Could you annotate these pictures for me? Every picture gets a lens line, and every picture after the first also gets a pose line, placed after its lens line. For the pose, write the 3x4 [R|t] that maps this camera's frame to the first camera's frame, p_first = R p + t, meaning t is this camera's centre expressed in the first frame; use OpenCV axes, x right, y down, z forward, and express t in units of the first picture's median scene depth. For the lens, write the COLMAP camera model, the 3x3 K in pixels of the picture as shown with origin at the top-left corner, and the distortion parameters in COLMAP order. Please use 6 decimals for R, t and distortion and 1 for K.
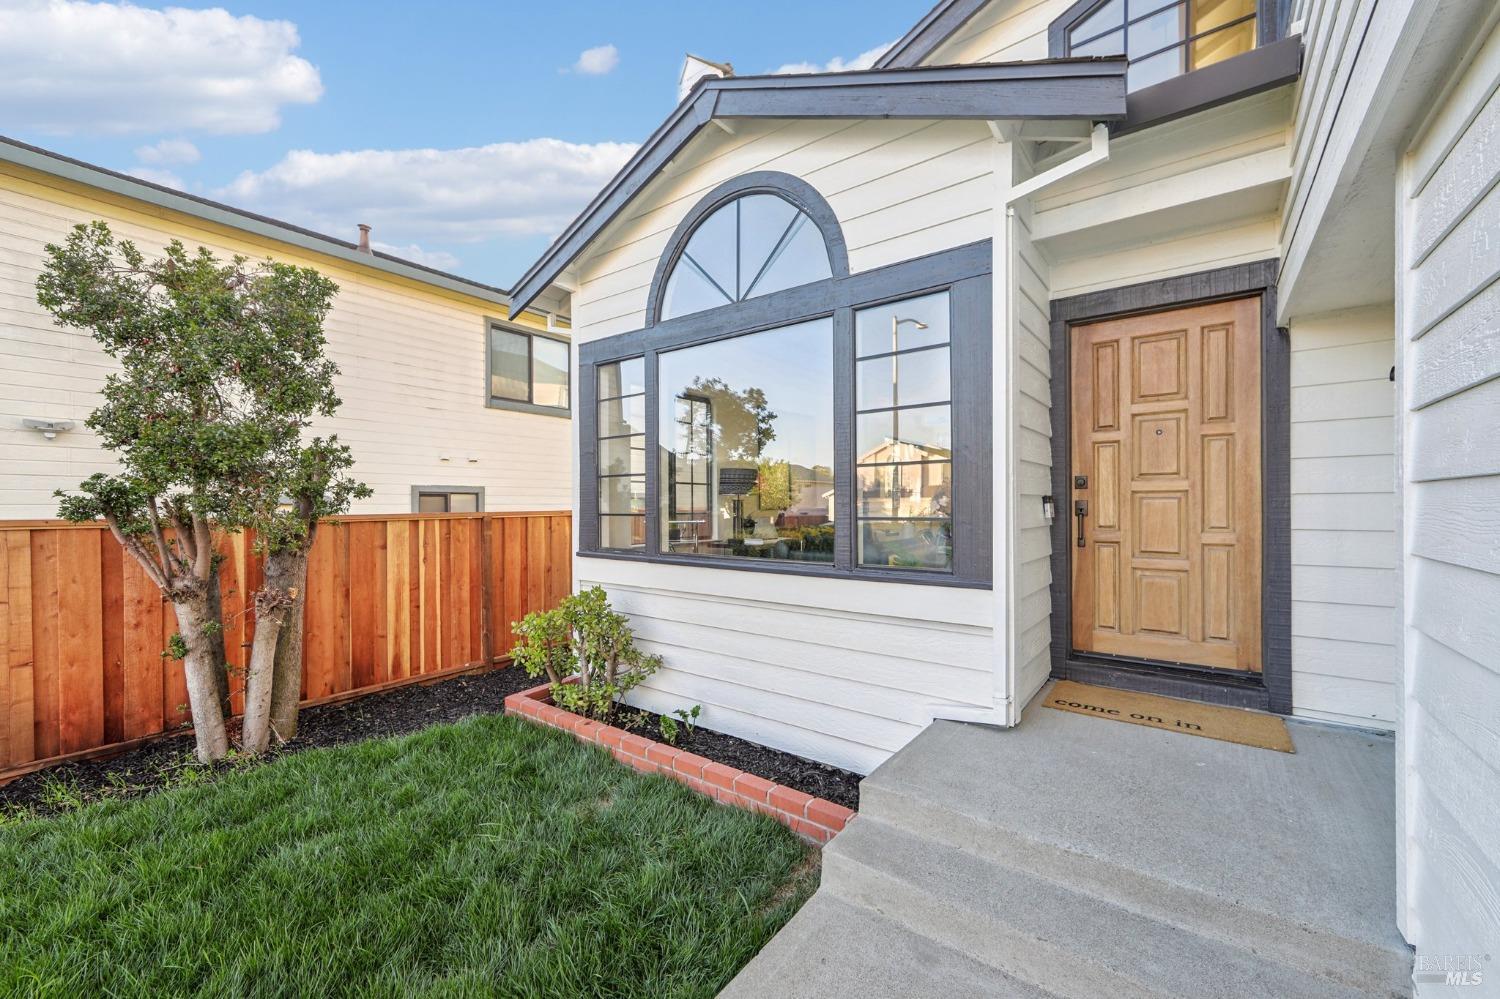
lens RADIAL K [[603.4, 0, 752.0], [0, 603.4, 495.7], [0, 0, 1]] dist [-0.012442, 0.000008]
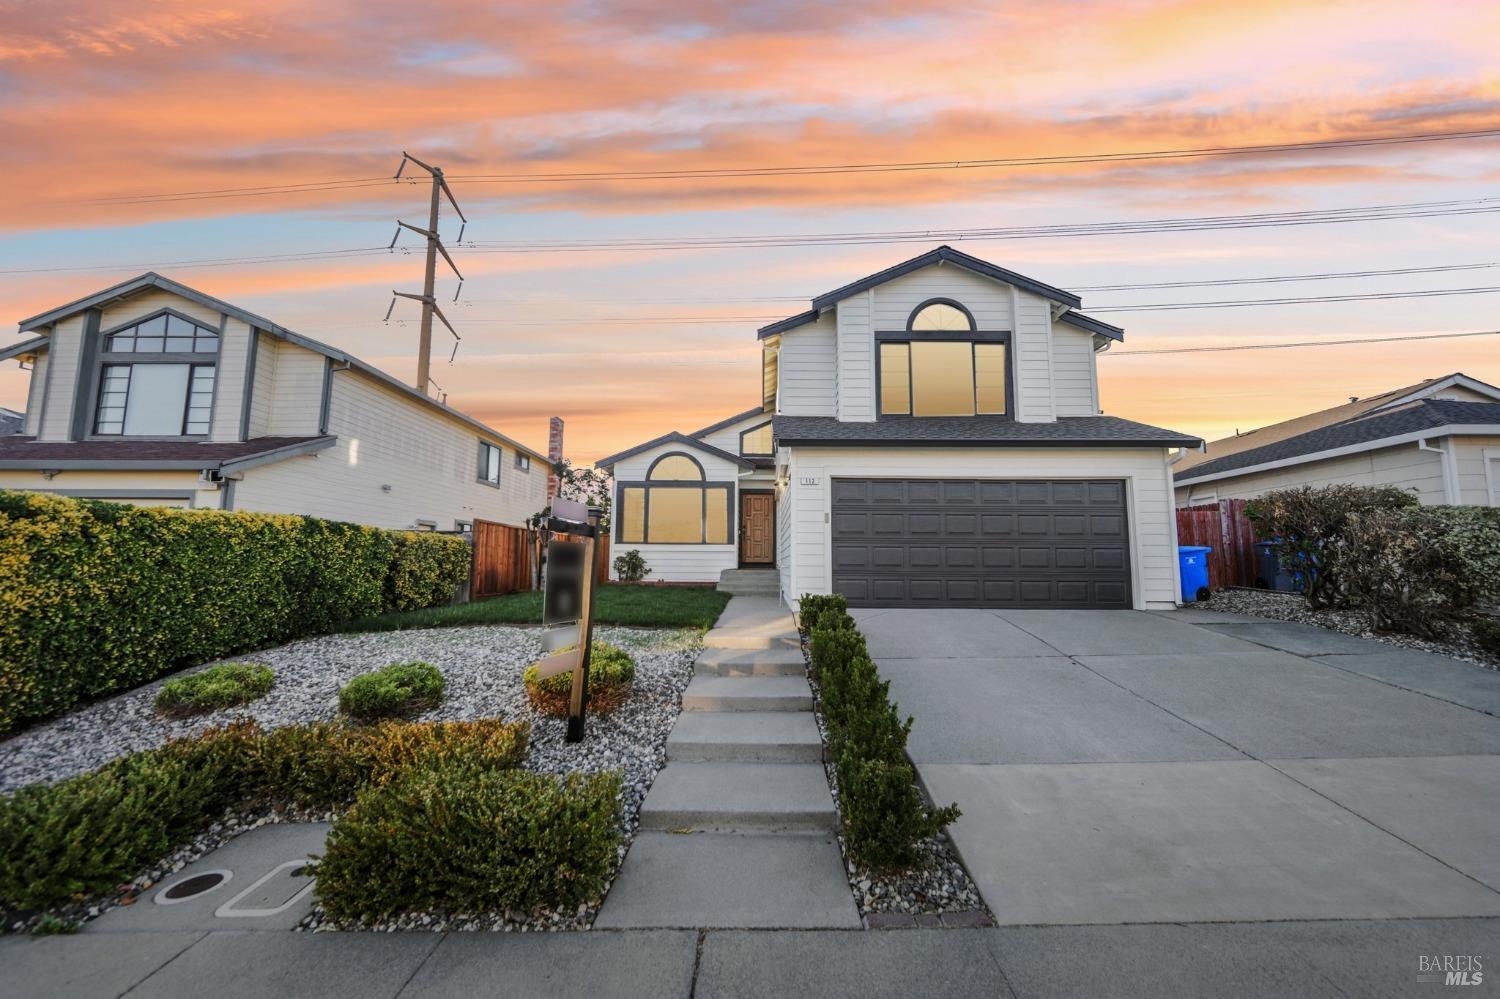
lens RADIAL K [[603.4, 0, 752.0], [0, 603.4, 495.7], [0, 0, 1]] dist [-0.012442, 0.000008]
pose [[0.789144, 0.080853, 0.608863, -2.429177], [-0.016221, 0.993696, -0.110933, 0.271399], [-0.613994, 0.077666, 0.785480, -2.933996]]
